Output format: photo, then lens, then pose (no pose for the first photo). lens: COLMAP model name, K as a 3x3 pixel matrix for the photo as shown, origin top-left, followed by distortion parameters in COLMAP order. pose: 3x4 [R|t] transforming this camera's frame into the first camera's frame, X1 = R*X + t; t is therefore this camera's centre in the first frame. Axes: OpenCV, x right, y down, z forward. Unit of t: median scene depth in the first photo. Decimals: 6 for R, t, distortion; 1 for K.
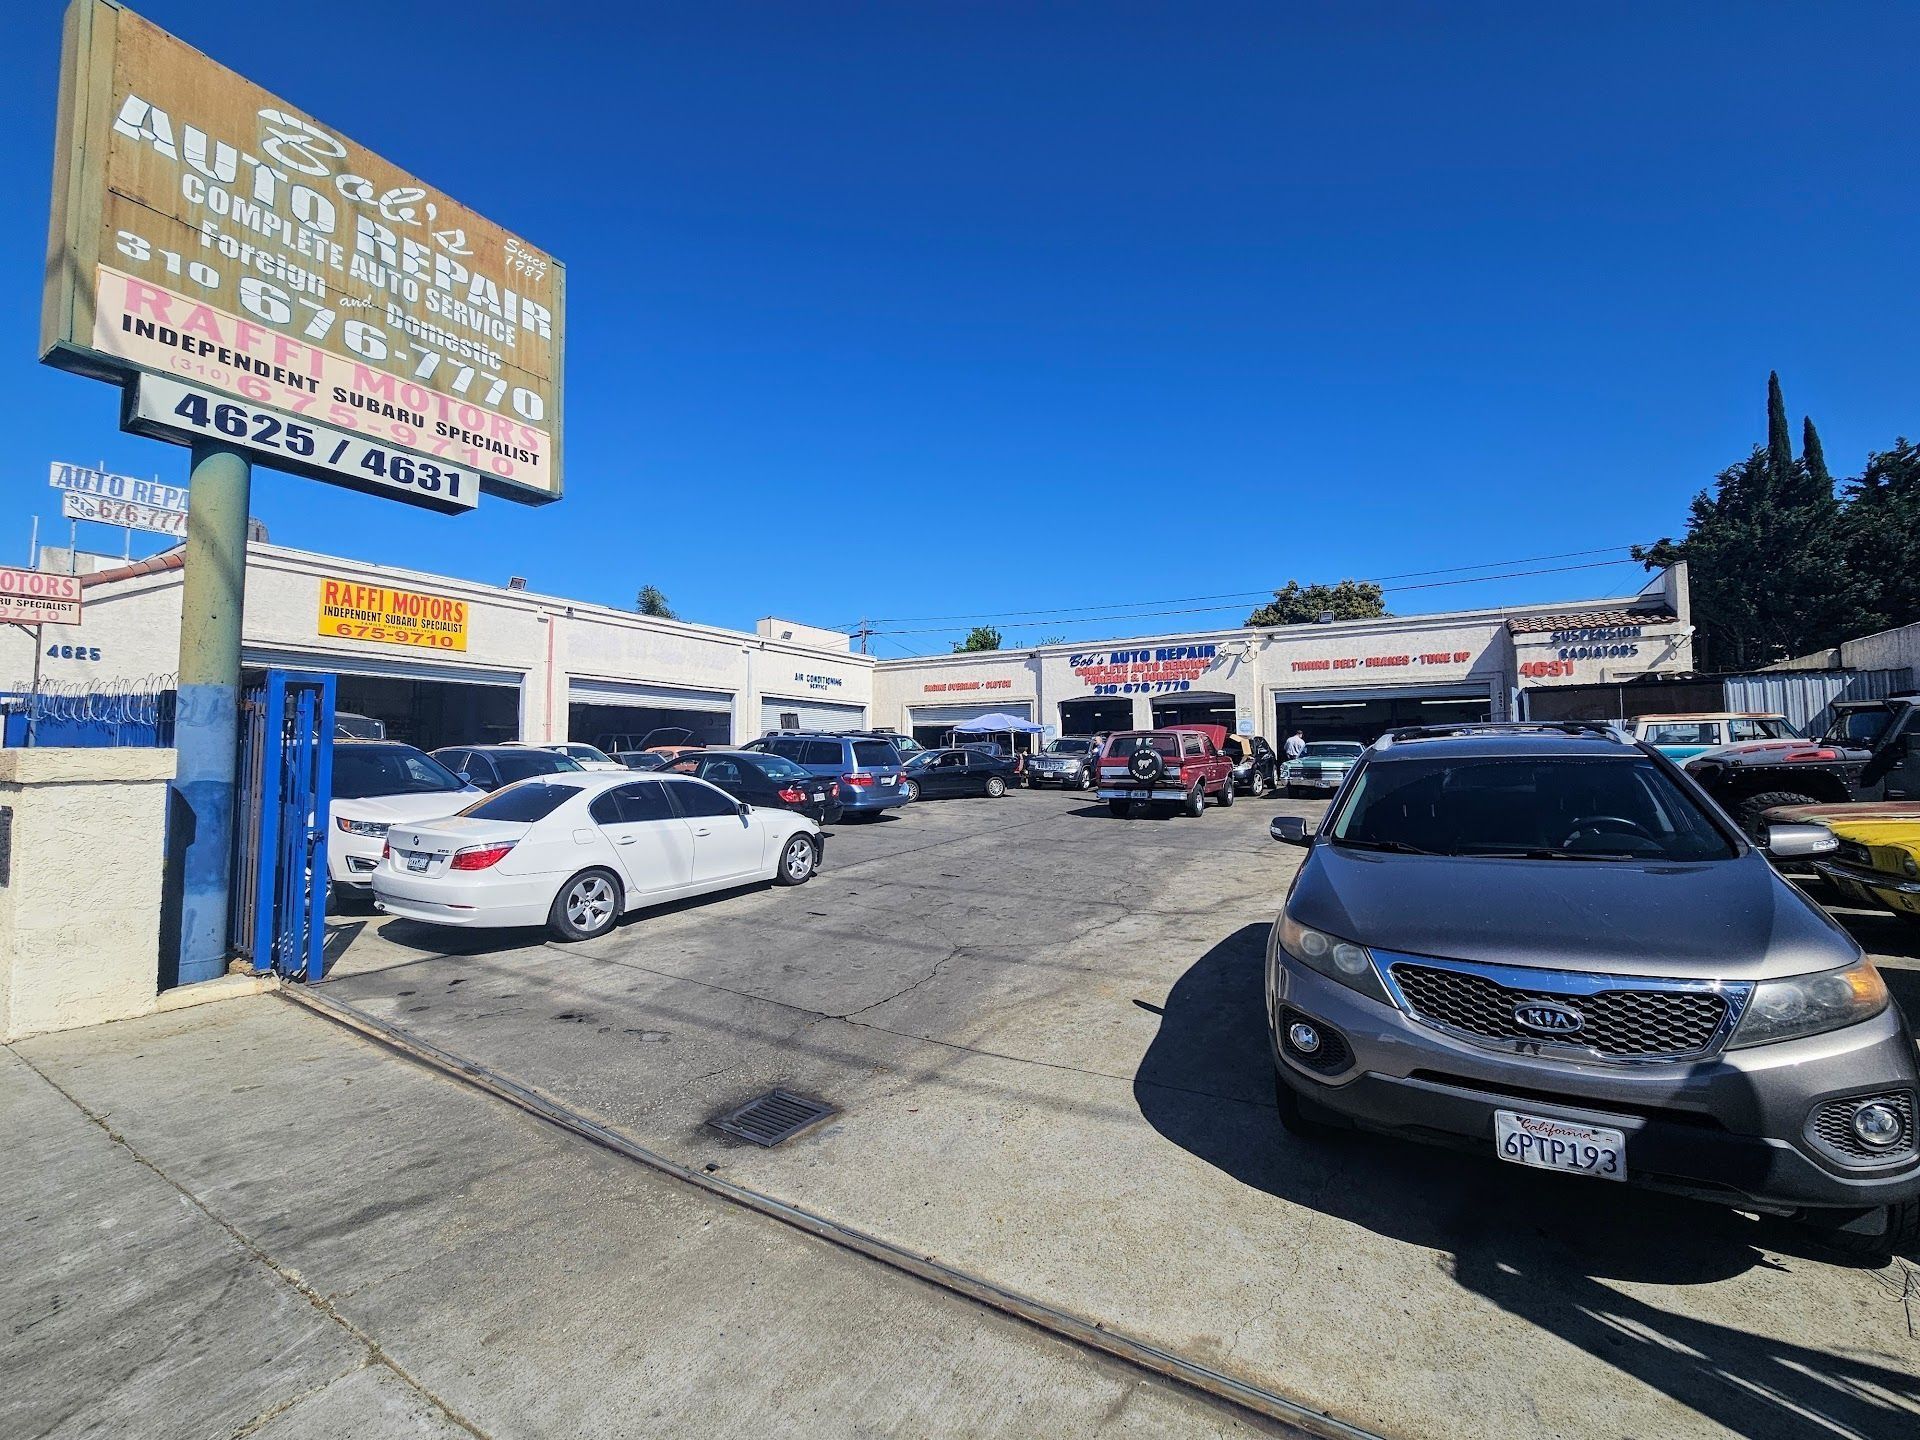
lens RADIAL K [[781.2, 0, 960.0], [0, 781.2, 720.0], [0, 0, 1]] dist [-0.001051, -0.001287]
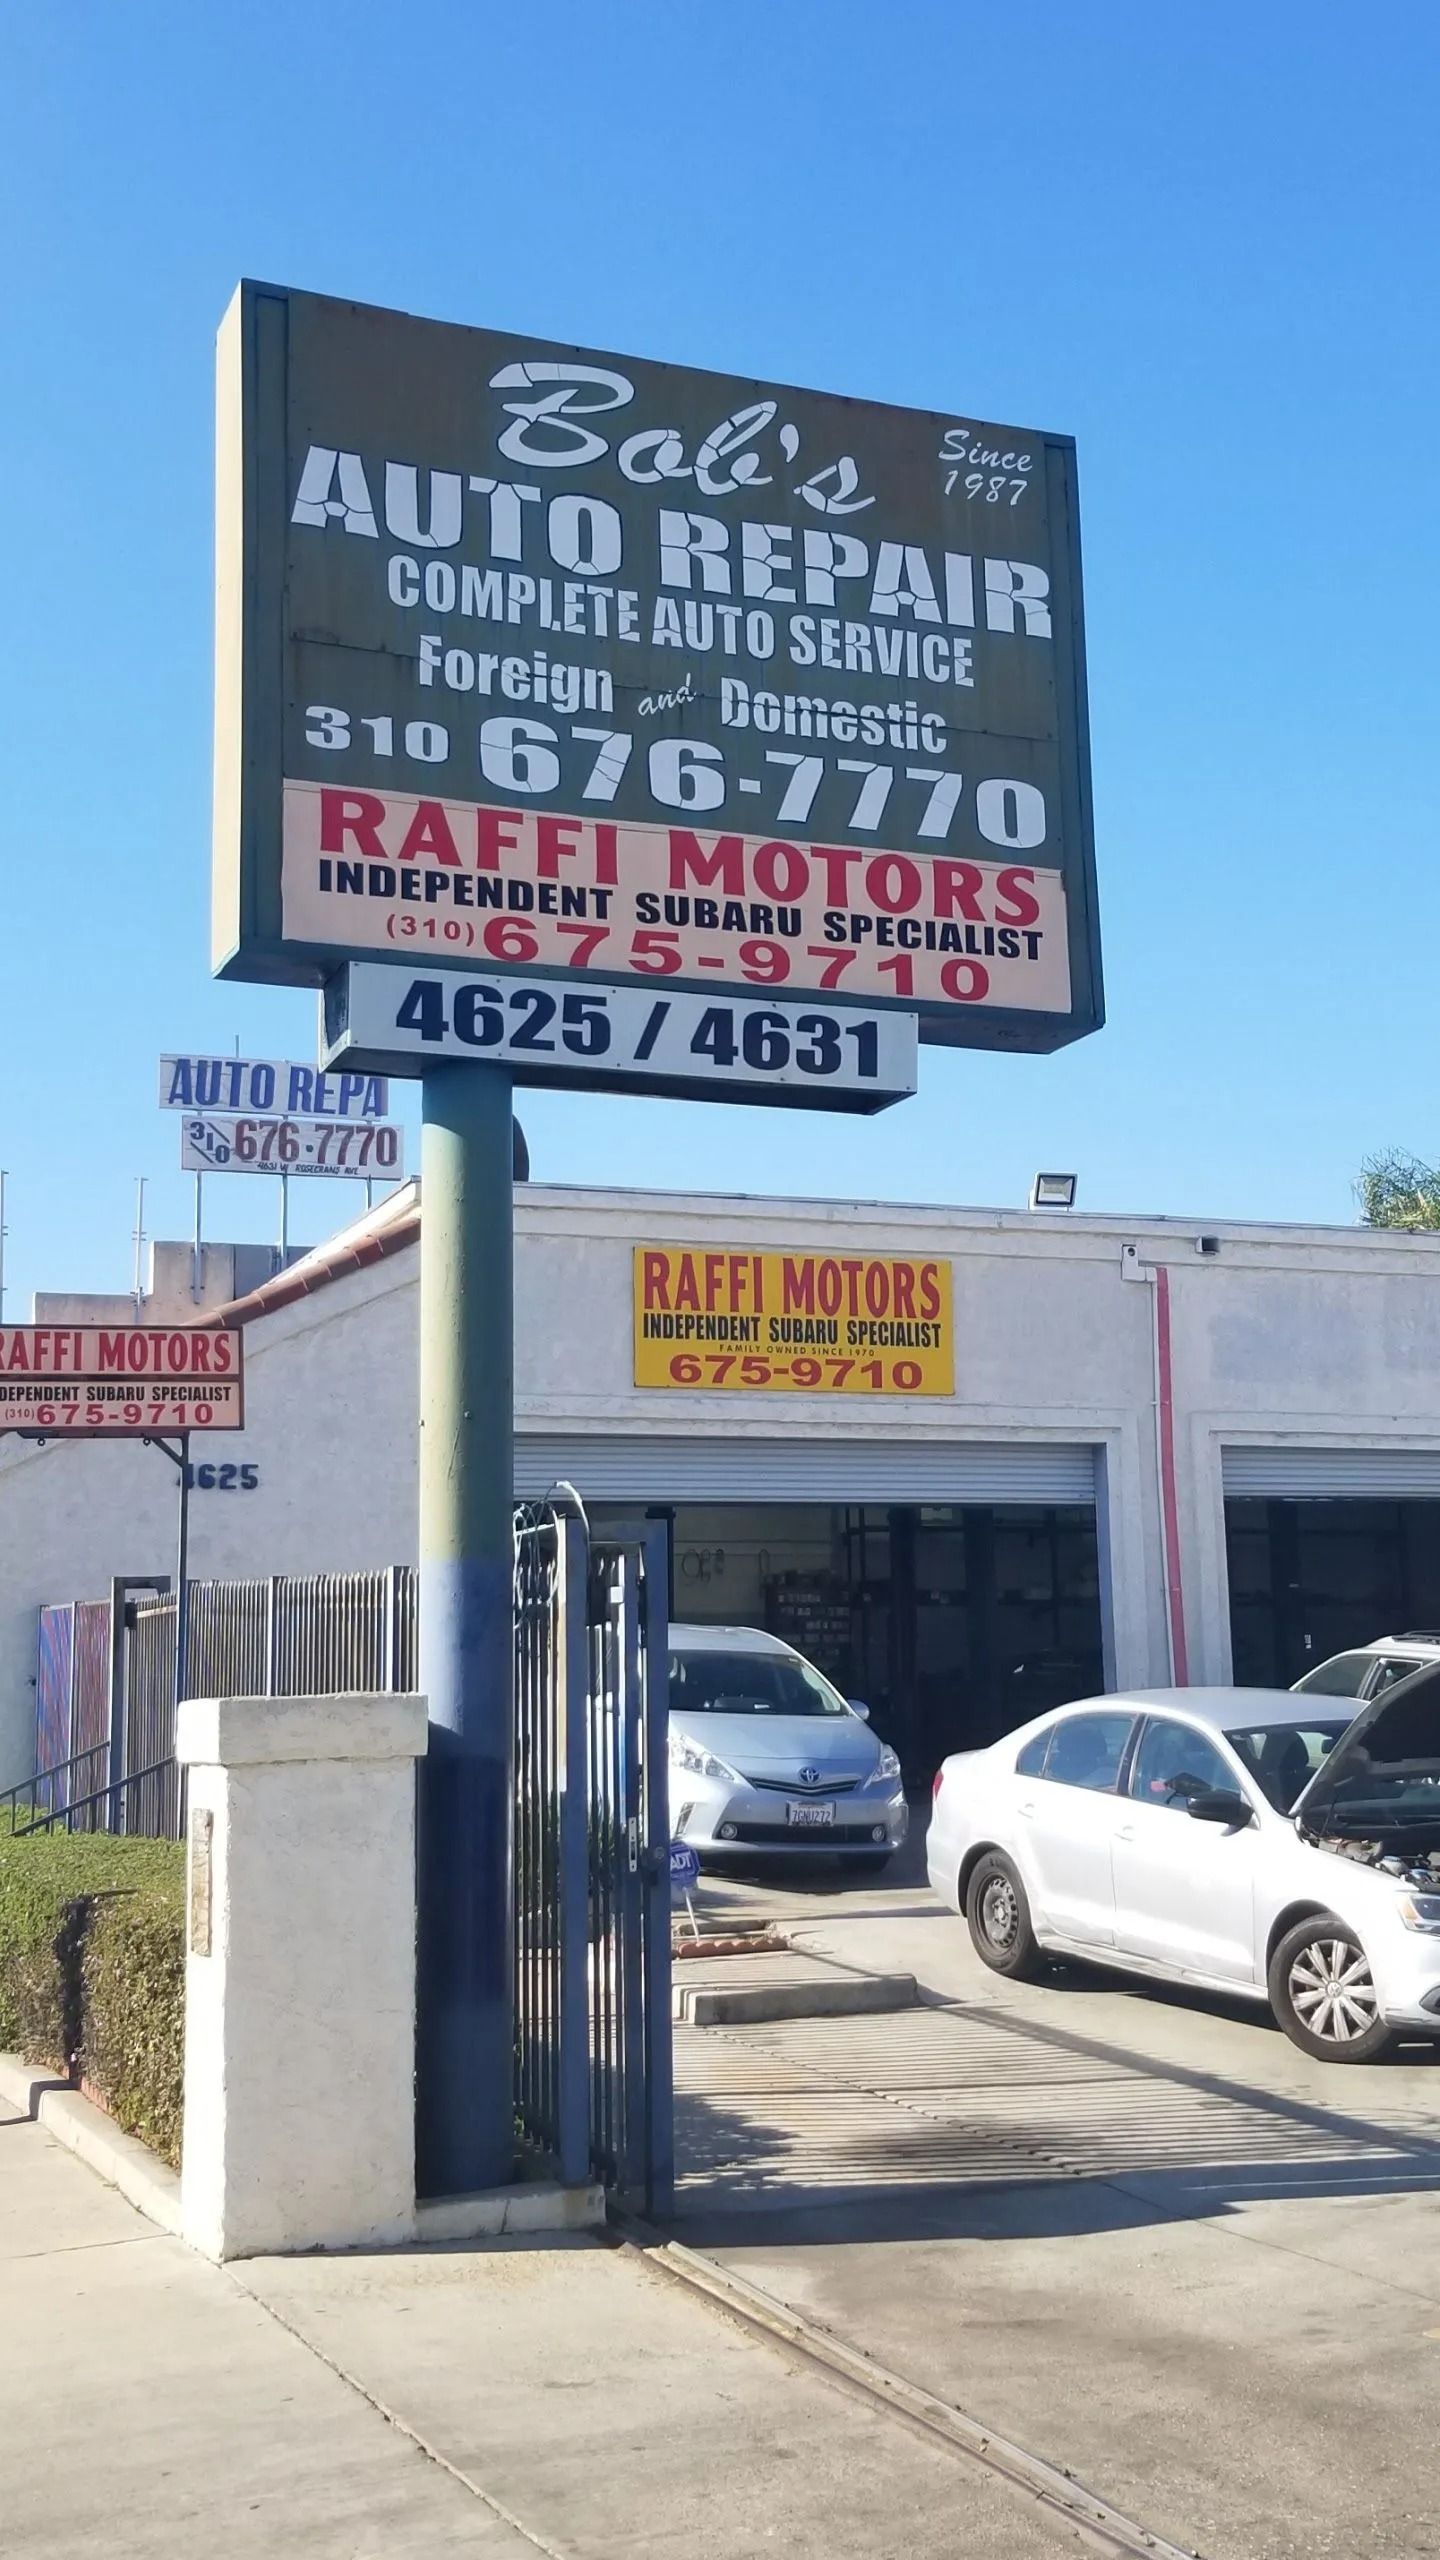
lens RADIAL K [[2684.5, 0, 720.0], [0, 2684.5, 1280.0], [0, 0, 1]] dist [0.105386, 0.007327]
pose [[0.788781, -0.110015, -0.604748, 0.167826], [0.049160, 0.991992, -0.116342, -0.012422], [0.612705, 0.062039, 0.787873, -0.203066]]
